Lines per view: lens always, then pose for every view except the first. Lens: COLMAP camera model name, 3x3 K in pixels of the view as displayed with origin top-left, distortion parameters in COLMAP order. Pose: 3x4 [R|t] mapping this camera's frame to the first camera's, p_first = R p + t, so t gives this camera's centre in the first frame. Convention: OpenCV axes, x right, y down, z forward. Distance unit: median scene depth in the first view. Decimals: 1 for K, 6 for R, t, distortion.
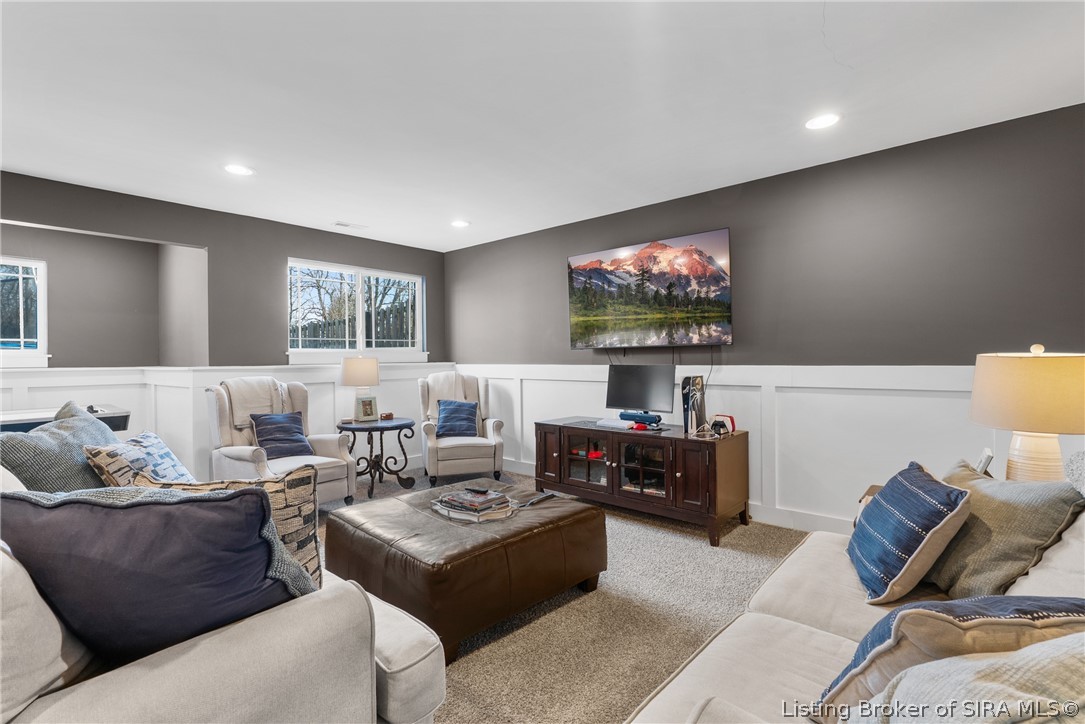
lens RADIAL K [[507.5, 0, 541.5], [0, 507.5, 356.5], [0, 0, 1]] dist [0.000176, 0.000432]
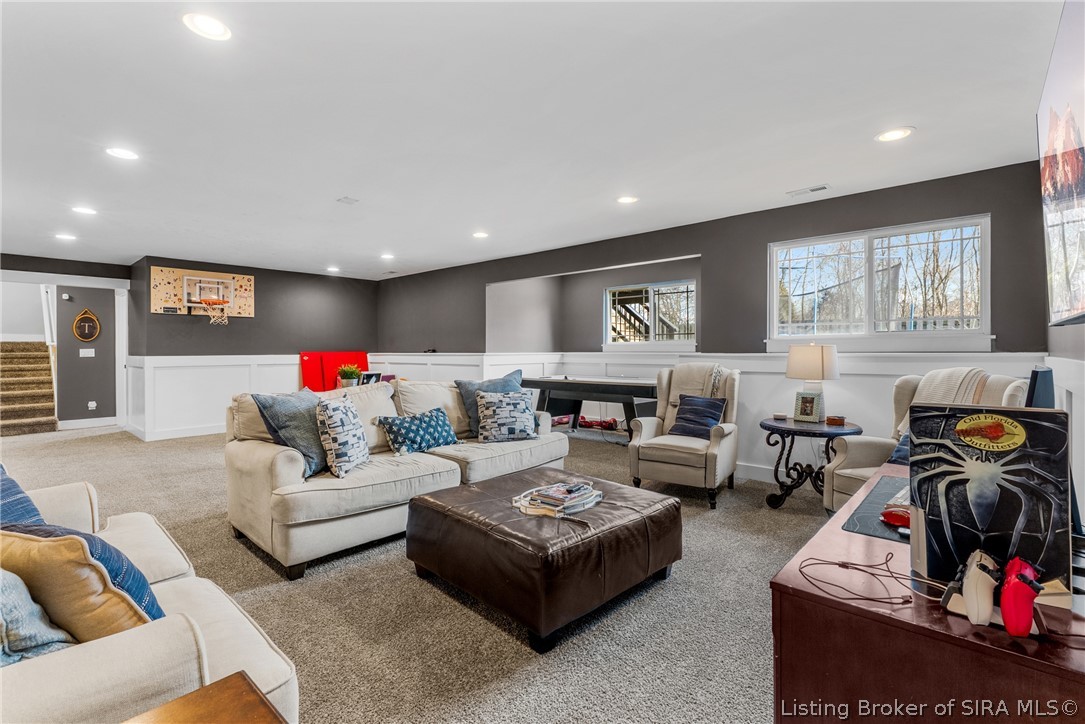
lens RADIAL K [[507.5, 0, 541.5], [0, 507.5, 356.5], [0, 0, 1]] dist [0.000176, 0.000432]
pose [[0.063370, 0.026503, -0.997638, 0.465345], [0.013471, 0.999534, 0.027409, -0.008899], [0.997899, -0.015176, 0.062983, 0.511449]]
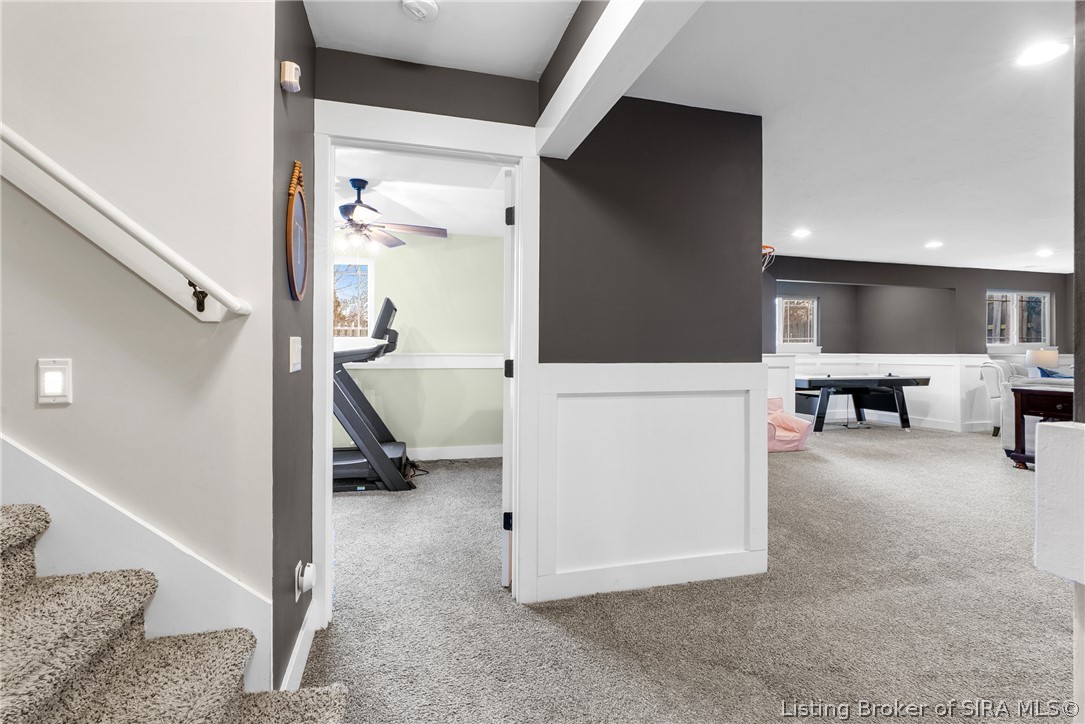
lens RADIAL K [[505.1, 0, 541.8], [0, 505.1, 345.3], [0, 0, 1]] dist [-0.002316, -0.000545]
pose [[0.868769, 0.008707, -0.495140, -1.009944], [-0.010691, 0.999942, -0.001175, 0.006488], [0.495102, 0.006314, 0.868812, -1.206024]]
